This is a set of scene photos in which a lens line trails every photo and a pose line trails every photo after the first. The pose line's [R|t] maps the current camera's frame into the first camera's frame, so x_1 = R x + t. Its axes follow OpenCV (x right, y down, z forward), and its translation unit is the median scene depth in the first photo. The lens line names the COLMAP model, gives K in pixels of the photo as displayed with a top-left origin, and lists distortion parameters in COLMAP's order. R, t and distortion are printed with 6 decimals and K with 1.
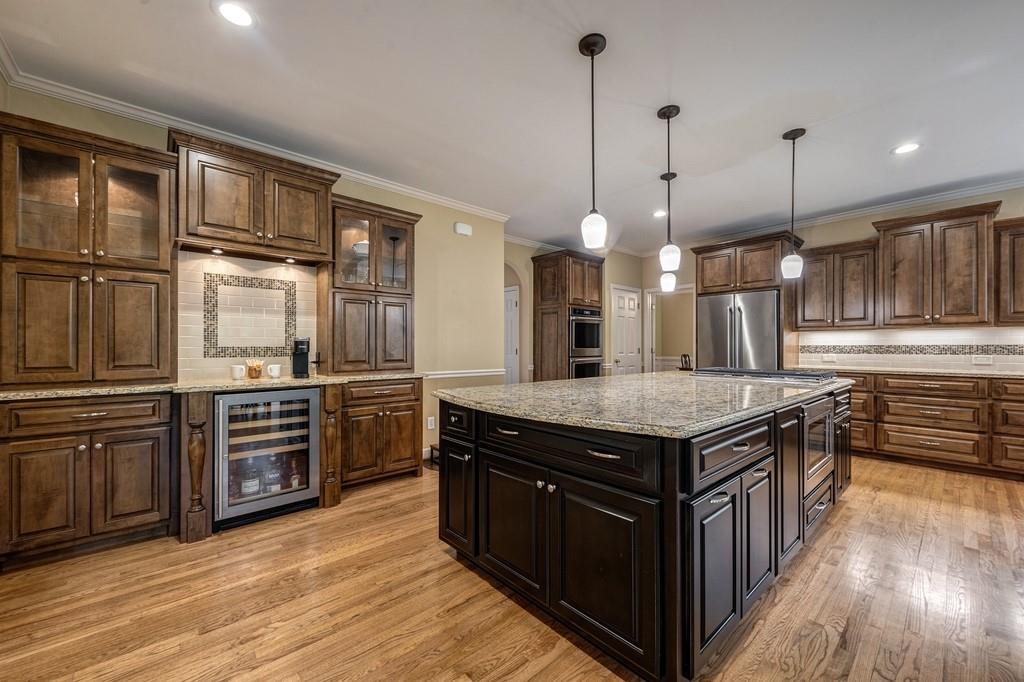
lens RADIAL K [[402.5, 0, 505.5], [0, 402.5, 344.6], [0, 0, 1]] dist [0.012355, -0.005815]
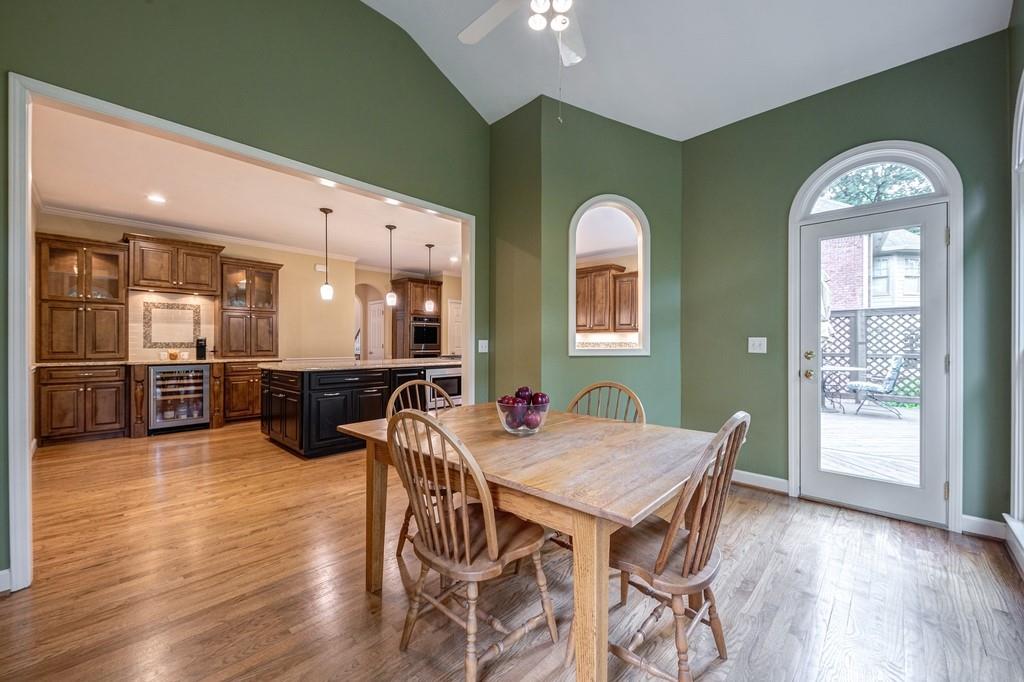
lens RADIAL K [[402.5, 0, 504.6], [0, 402.5, 343.3], [0, 0, 1]] dist [0.012355, -0.005815]
pose [[0.997129, 0.003162, 0.075660, 0.649505], [-0.003617, 0.999976, 0.005881, -0.005718], [-0.075640, -0.006138, 0.997116, -0.829659]]
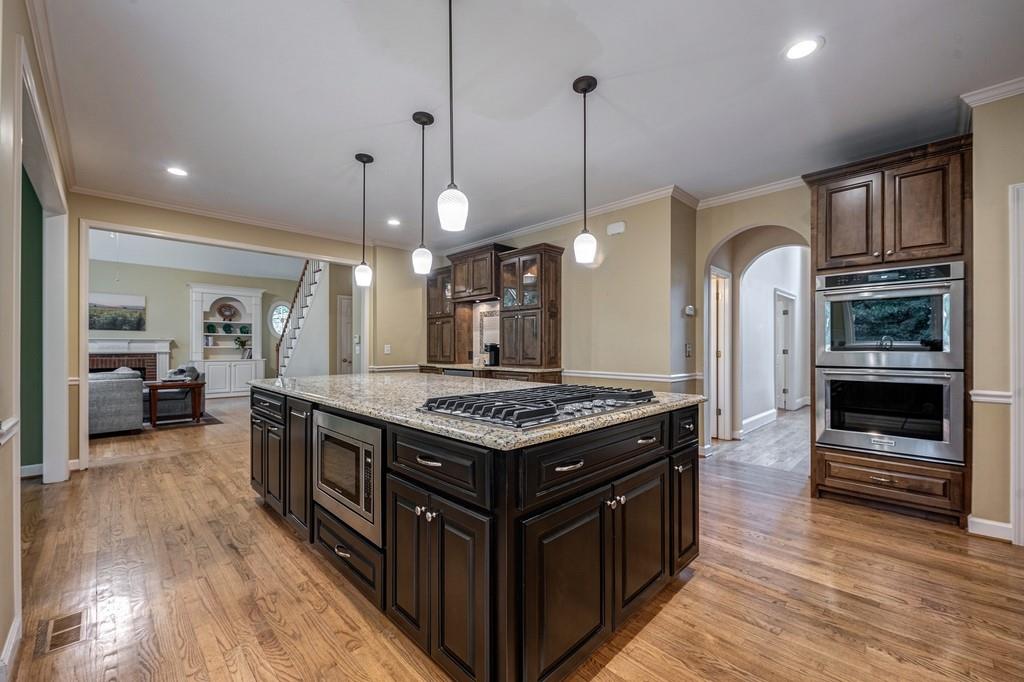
lens RADIAL K [[402.5, 0, 528.6], [0, 402.5, 355.2], [0, 0, 1]] dist [0.012355, -0.005815]
pose [[0.084340, 0.014214, -0.996336, 1.130182], [0.003699, 0.999887, 0.014578, 0.009479], [0.996430, -0.004915, 0.084278, 0.925561]]
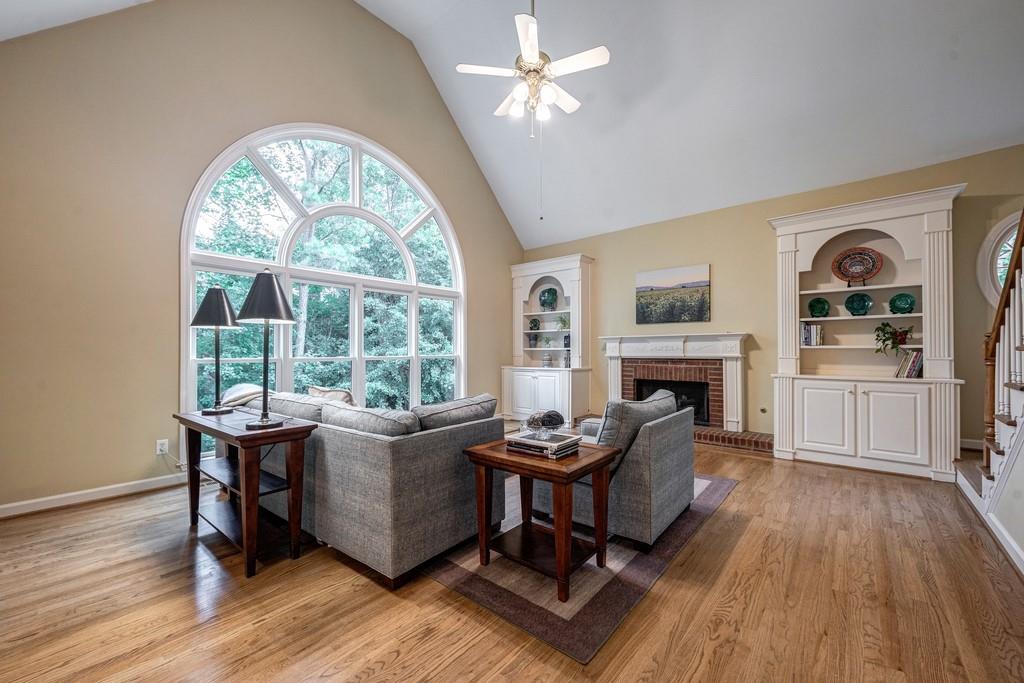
lens RADIAL K [[402.5, 0, 511.0], [0, 402.5, 342.1], [0, 0, 1]] dist [0.012355, -0.005815]
pose [[-0.989328, 0.000713, -0.145705, -0.727750], [0.004239, 0.999706, -0.023885, -0.003871], [0.145646, -0.024247, -0.989040, 0.090190]]
